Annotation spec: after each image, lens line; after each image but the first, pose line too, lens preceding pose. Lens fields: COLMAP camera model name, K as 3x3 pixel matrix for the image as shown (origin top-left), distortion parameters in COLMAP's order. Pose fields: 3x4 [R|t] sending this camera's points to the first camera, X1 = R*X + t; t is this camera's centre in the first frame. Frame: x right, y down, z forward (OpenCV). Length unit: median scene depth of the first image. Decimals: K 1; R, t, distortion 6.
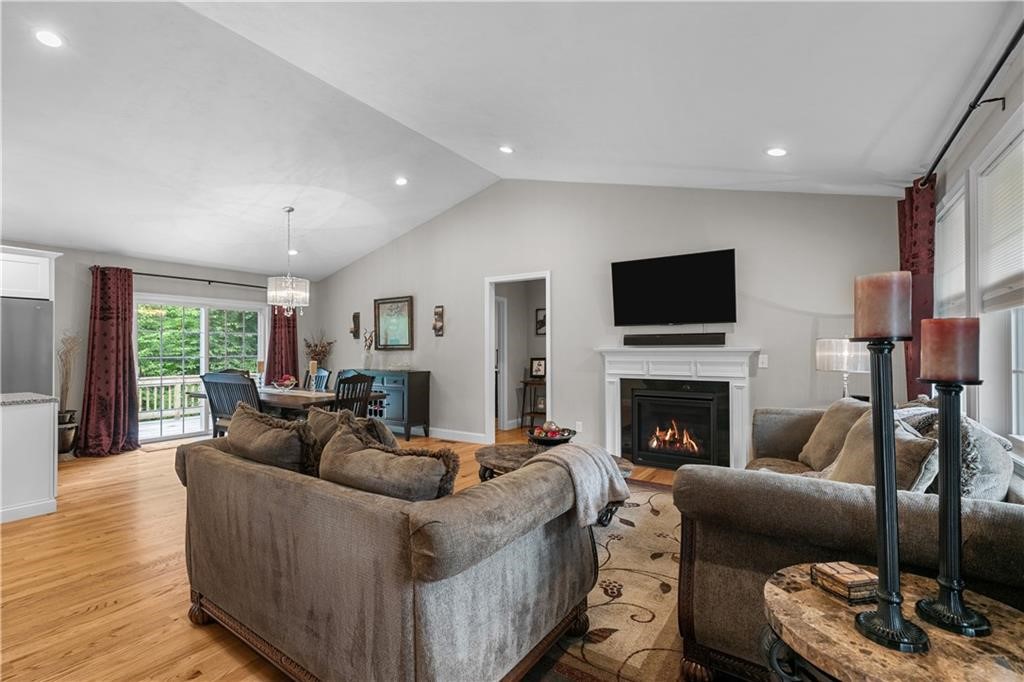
lens RADIAL K [[457.3, 0, 508.7], [0, 457.3, 345.0], [0, 0, 1]] dist [0.004404, -0.000591]
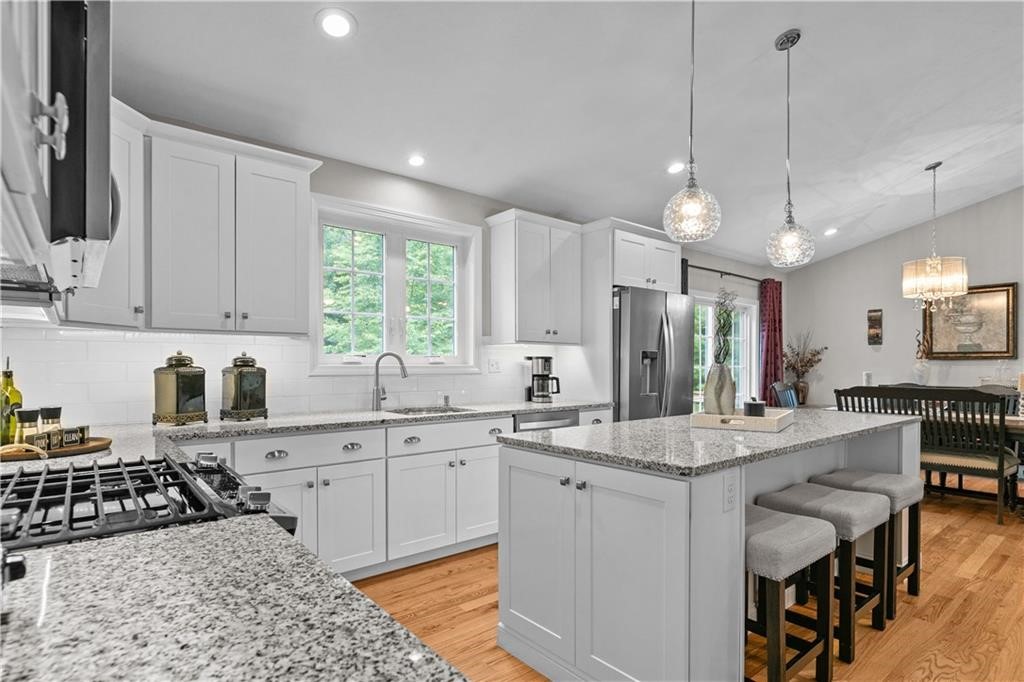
lens RADIAL K [[529.7, 0, 517.6], [0, 529.7, 366.2], [0, 0, 1]] dist [-0.001072, 0.000119]
pose [[0.960335, 0.005981, -0.278786, -0.890193], [-0.001900, 0.999887, 0.014909, 0.014159], [0.278843, -0.013788, 0.960238, -0.005805]]
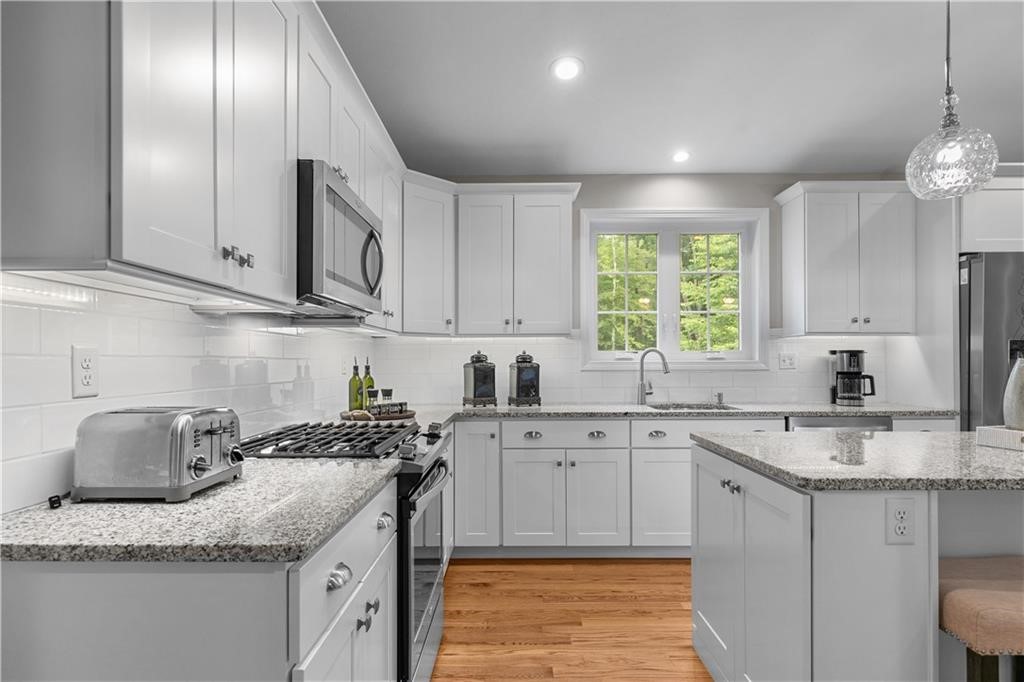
lens RADIAL K [[556.2, 0, 510.1], [0, 556.2, 356.7], [0, 0, 1]] dist [0.000191, -0.000457]
pose [[0.552360, -0.001734, -0.833604, -0.743821], [0.009368, 0.999948, 0.004128, 0.012831], [0.833553, -0.010089, 0.552347, 0.031862]]
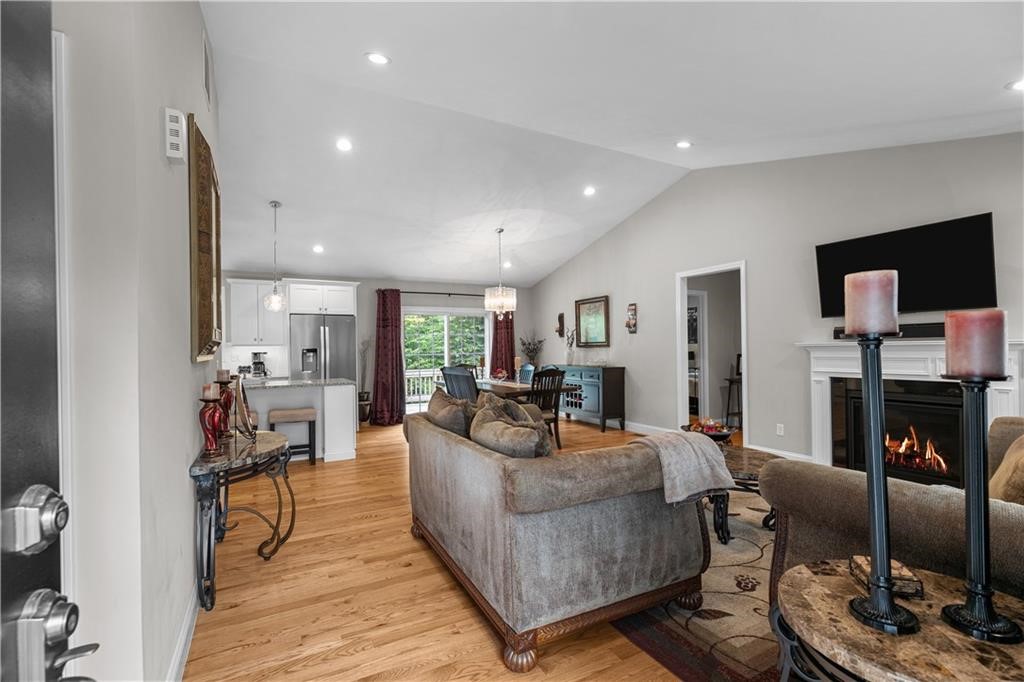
lens RADIAL K [[461.1, 0, 512.0], [0, 461.1, 345.8], [0, 0, 1]] dist [0.002389, 0.000126]
pose [[0.886311, -0.011831, -0.462939, 0.102824], [0.016208, 0.999854, 0.005478, -0.001382], [0.462807, -0.012358, 0.886373, -0.055502]]
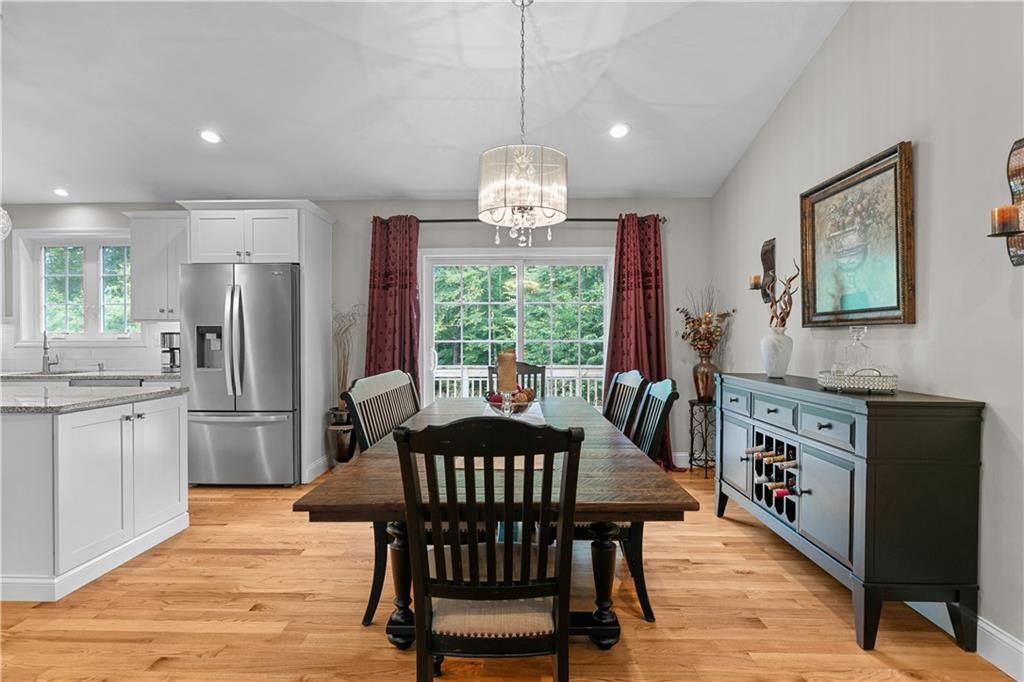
lens RADIAL K [[502.9, 0, 510.4], [0, 502.9, 340.7], [0, 0, 1]] dist [-0.000715, -0.000589]
pose [[0.538234, 0.007966, -0.842758, -0.091395], [0.009616, 0.999832, 0.015592, 0.017775], [0.842740, -0.016497, 0.538067, 0.739136]]
